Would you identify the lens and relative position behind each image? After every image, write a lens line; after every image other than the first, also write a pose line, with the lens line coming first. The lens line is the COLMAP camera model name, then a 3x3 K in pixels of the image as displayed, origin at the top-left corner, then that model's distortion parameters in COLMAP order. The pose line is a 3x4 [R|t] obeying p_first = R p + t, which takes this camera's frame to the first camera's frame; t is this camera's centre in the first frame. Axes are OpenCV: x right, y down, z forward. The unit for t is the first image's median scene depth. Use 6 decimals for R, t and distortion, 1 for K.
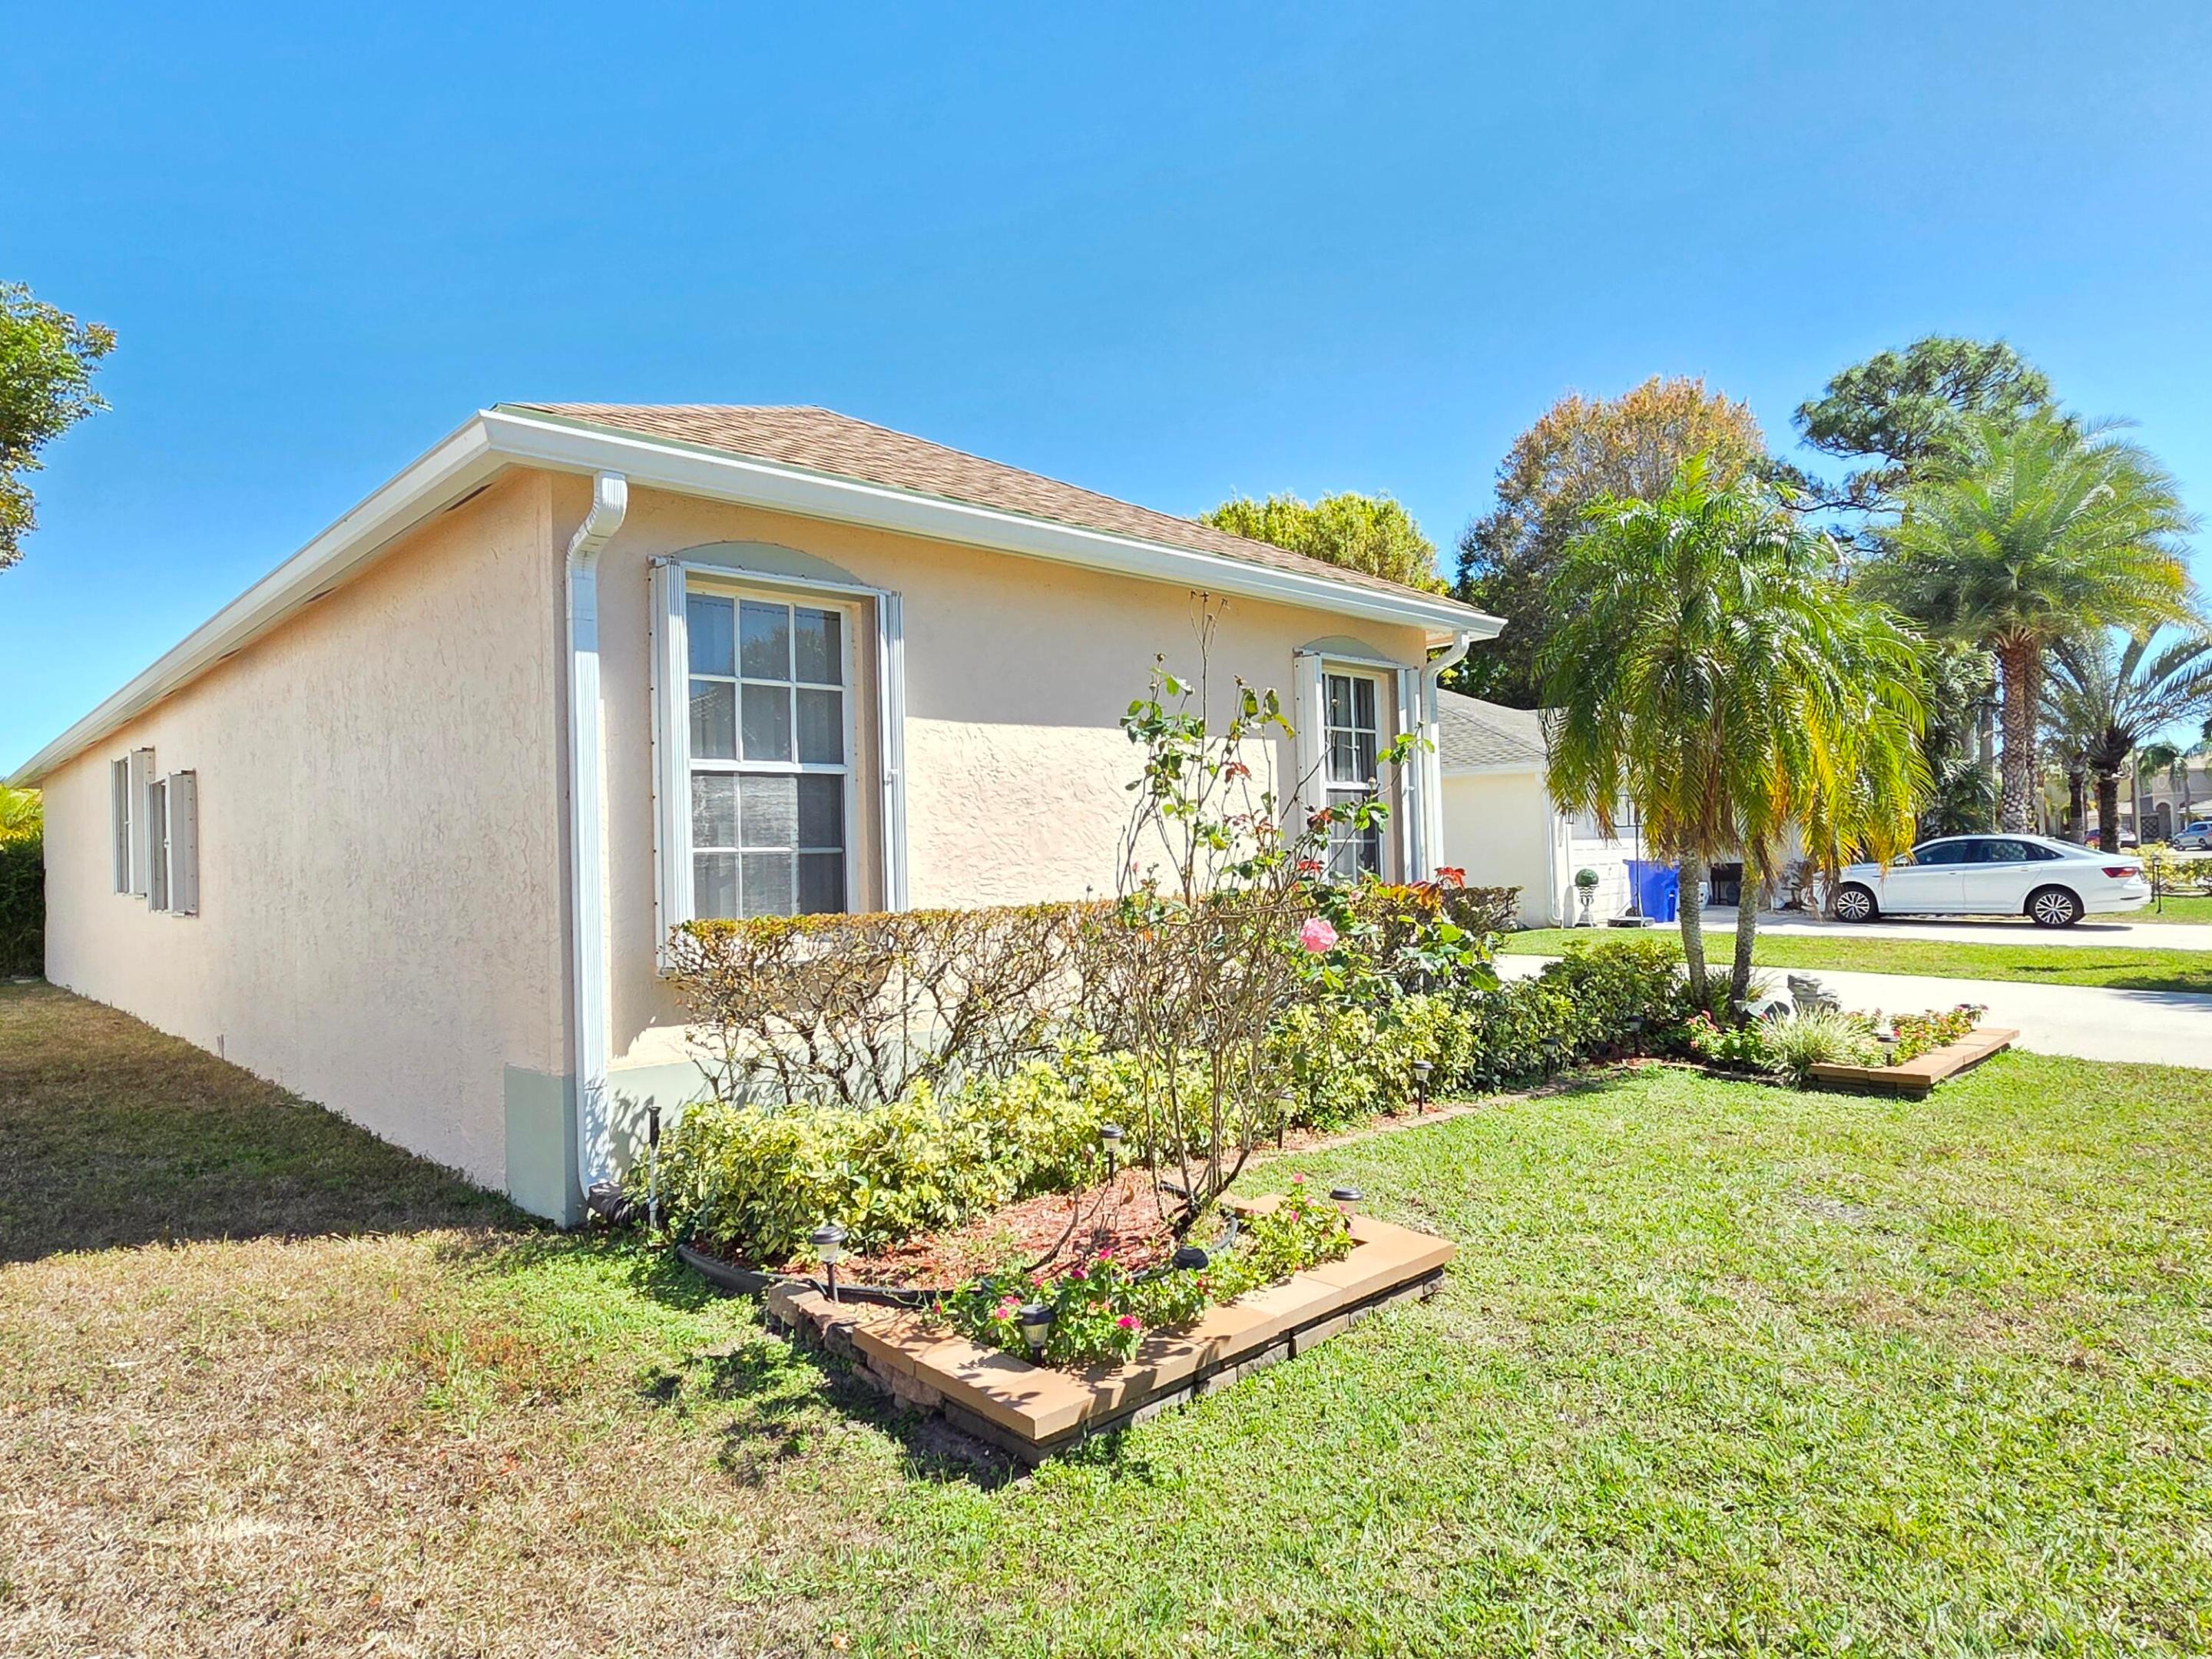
lens RADIAL K [[1320.6, 0, 1092.0], [0, 1320.6, 827.1], [0, 0, 1]] dist [-0.000295, -0.001858]
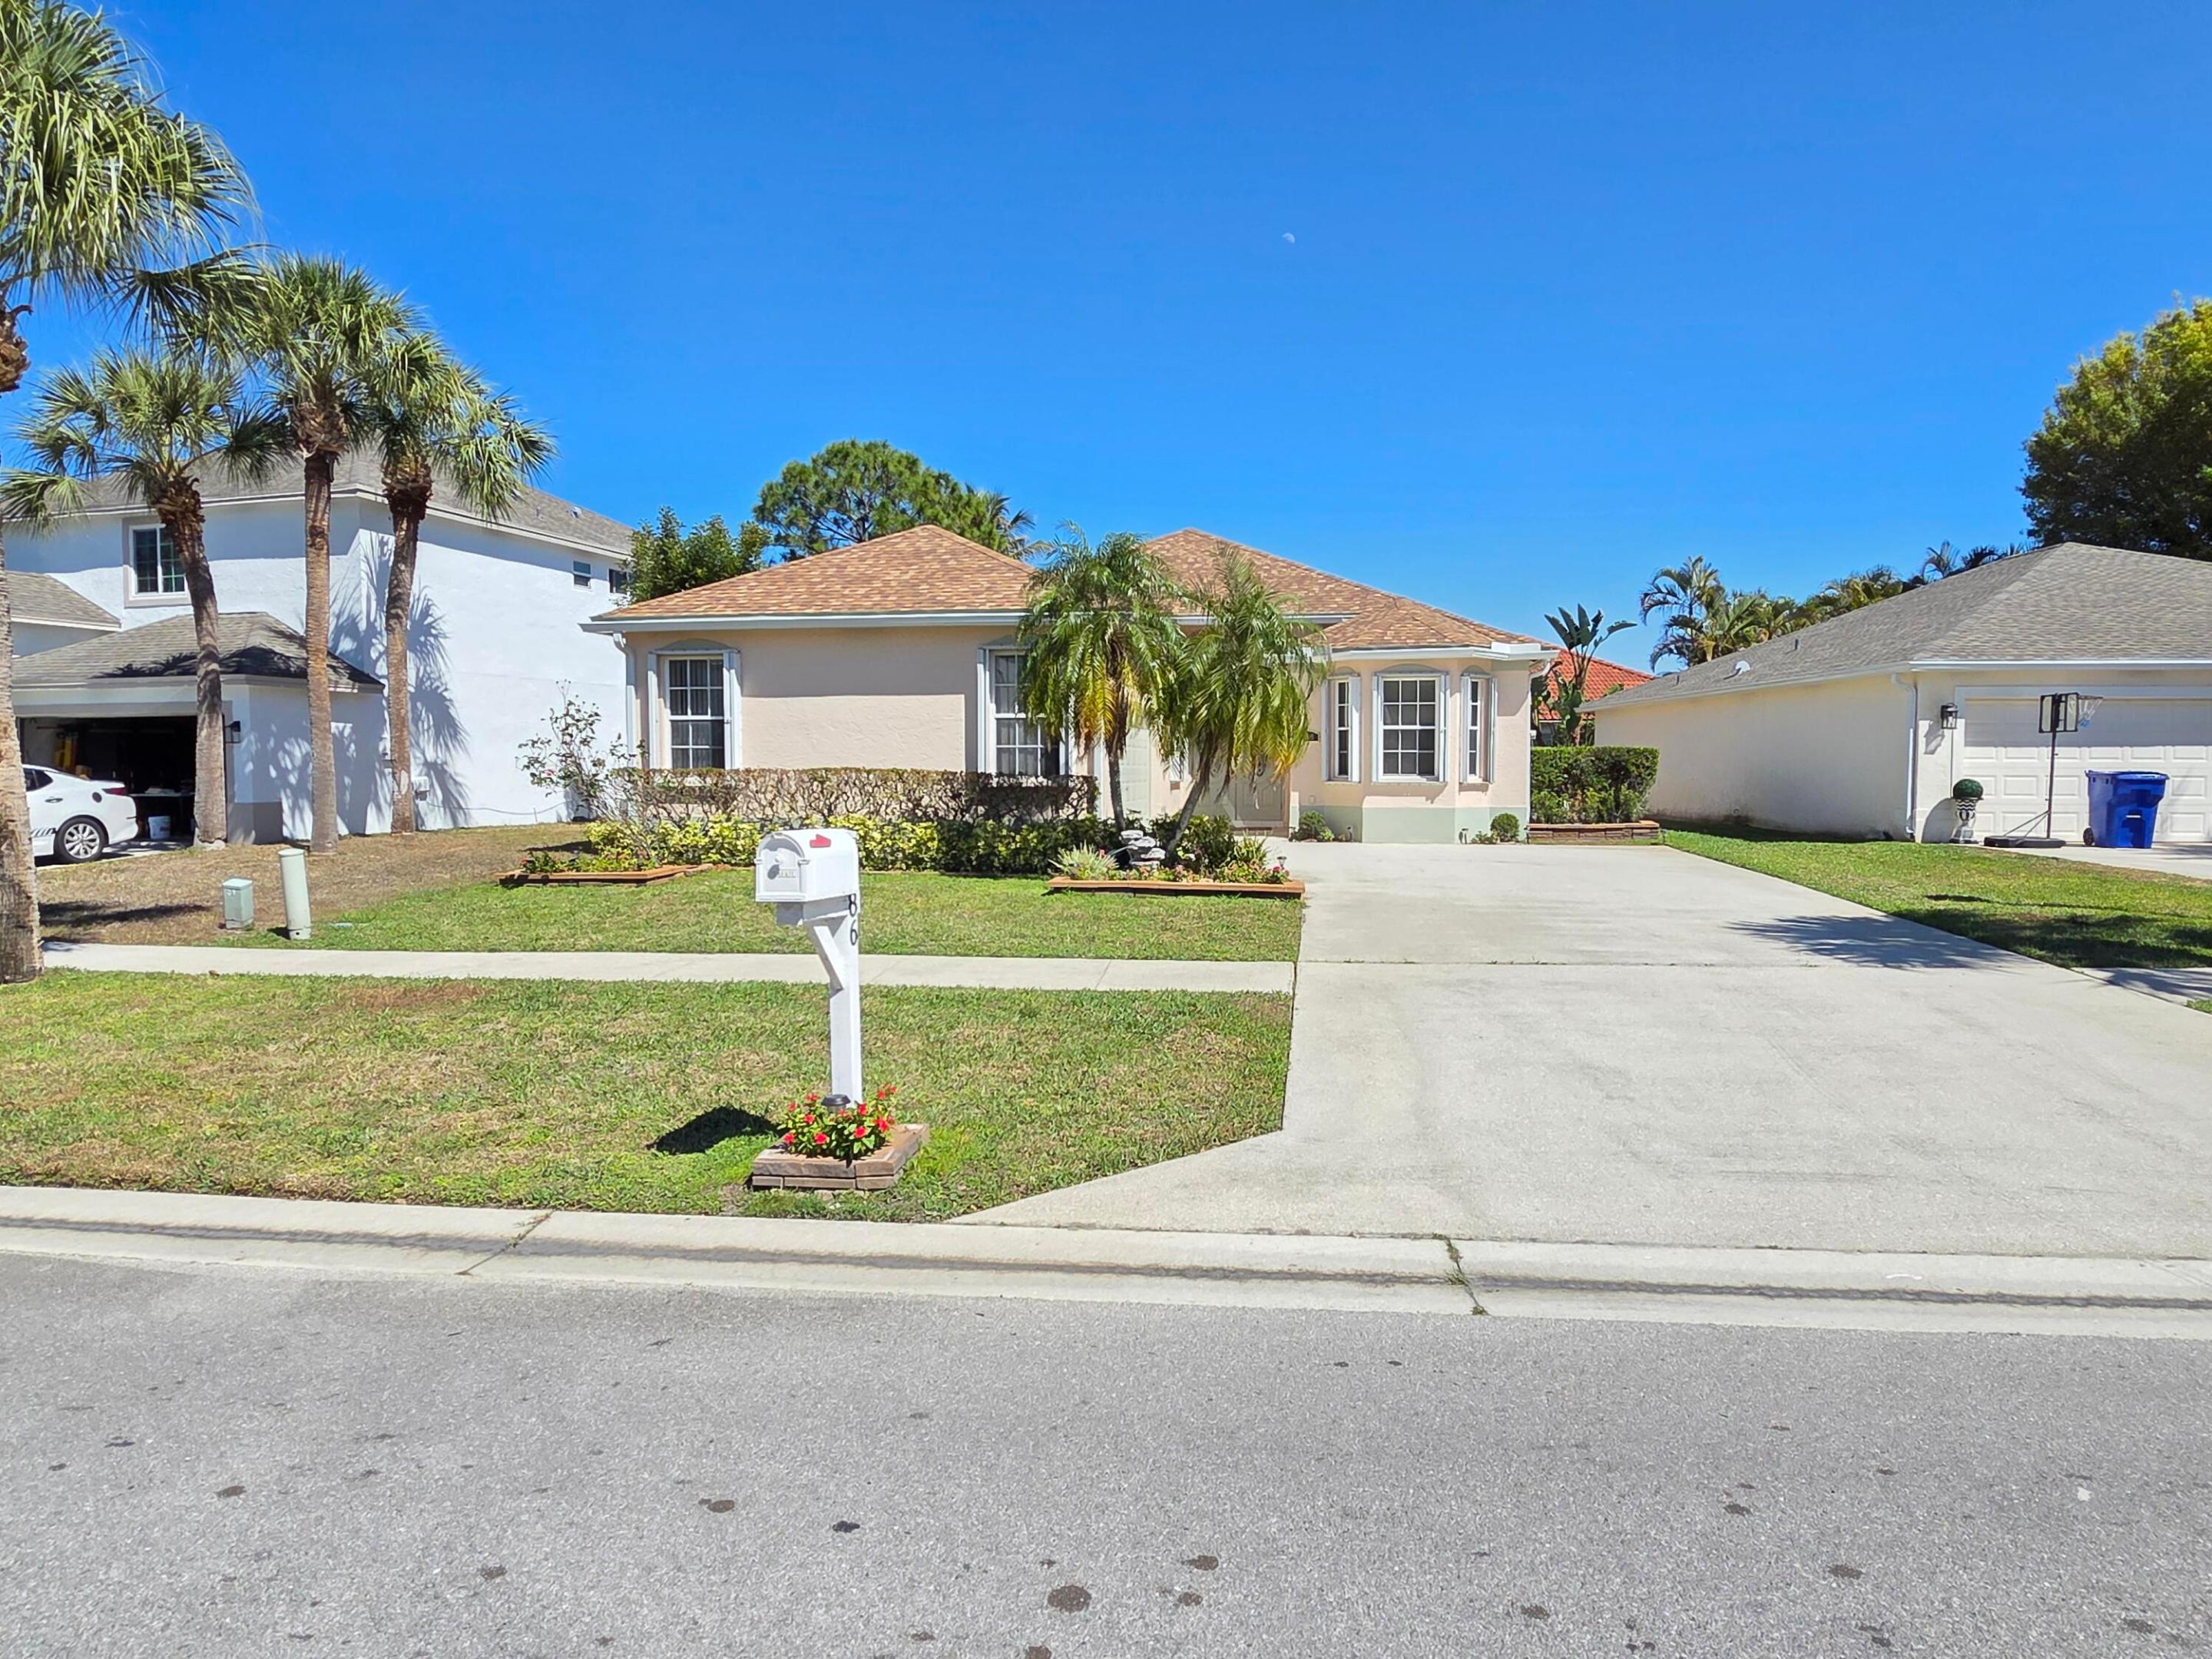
lens RADIAL K [[1333.8, 0, 1095.7], [0, 1333.8, 826.3], [0, 0, 1]] dist [0.001083, -0.000822]
pose [[0.639357, 0.053912, -0.767018, 2.530455], [0.002695, 0.997376, 0.072349, -0.016905], [0.768906, -0.048324, 0.637534, -0.218503]]
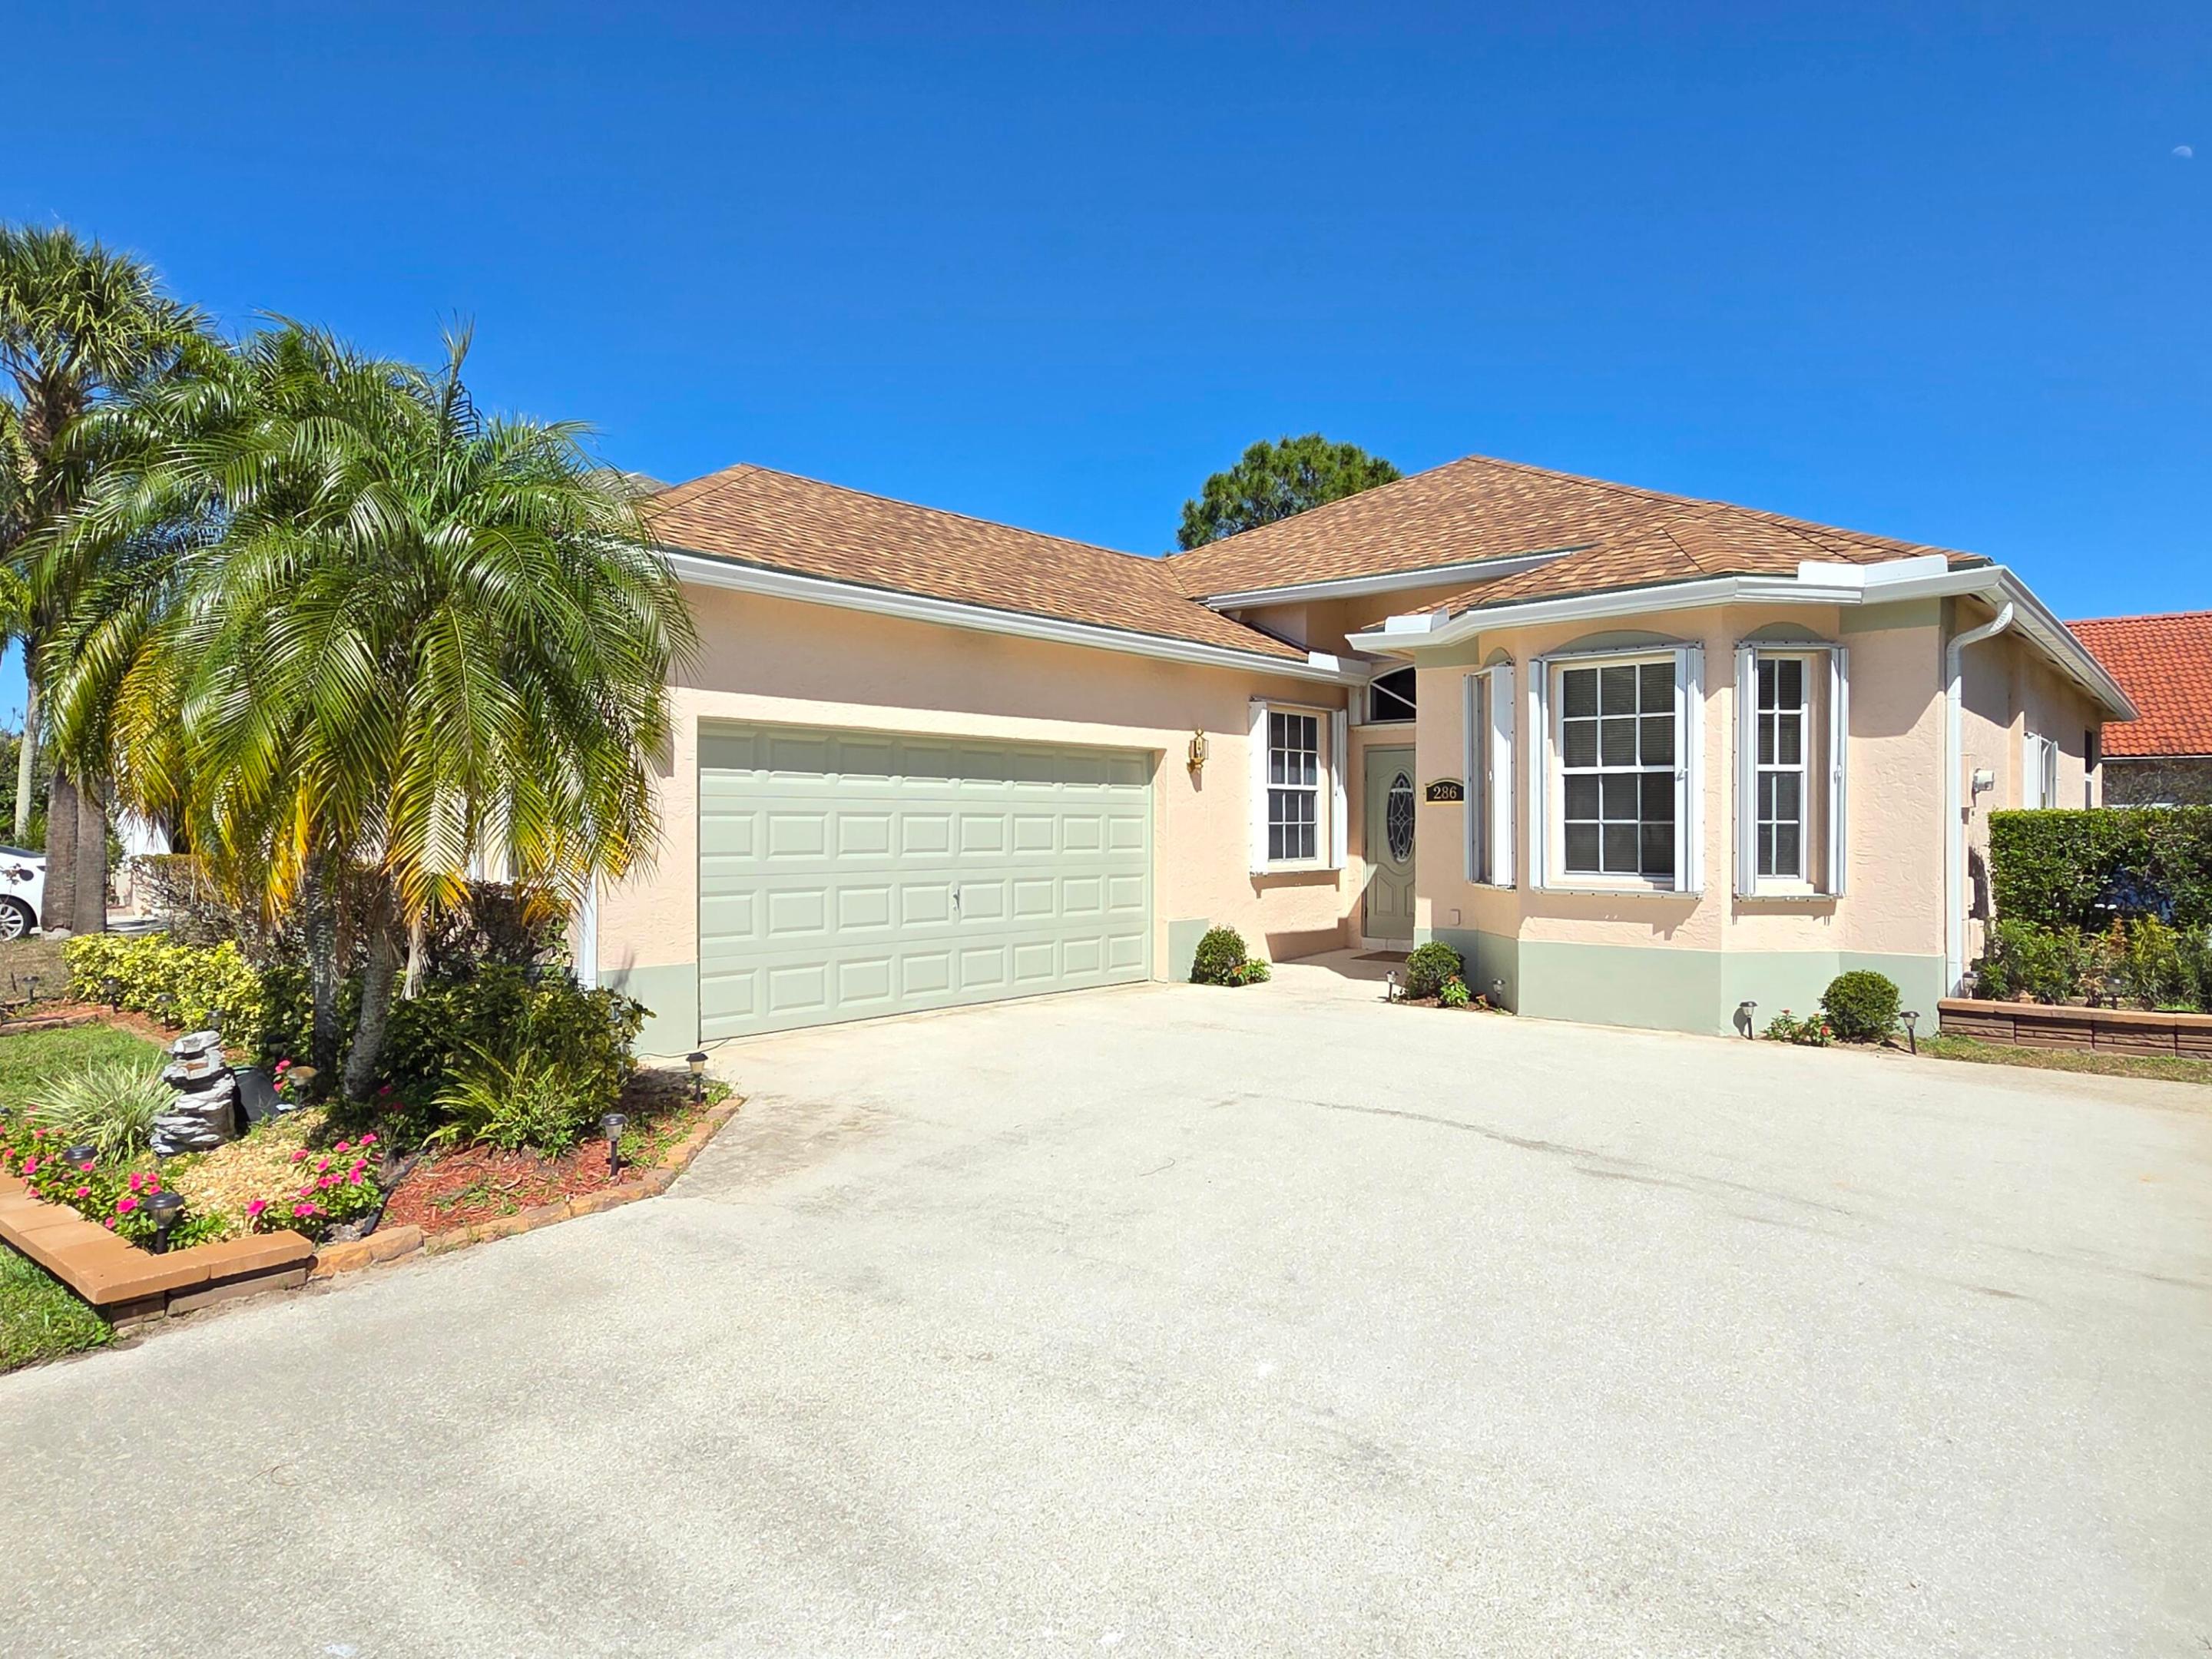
lens RADIAL K [[1320.6, 0, 1092.0], [0, 1320.6, 827.1], [0, 0, 1]] dist [-0.000295, -0.001858]
pose [[0.136283, 0.022798, -0.990408, 1.827728], [0.017974, 0.999514, 0.025481, -0.002745], [0.990507, -0.021274, 0.135807, 1.836292]]
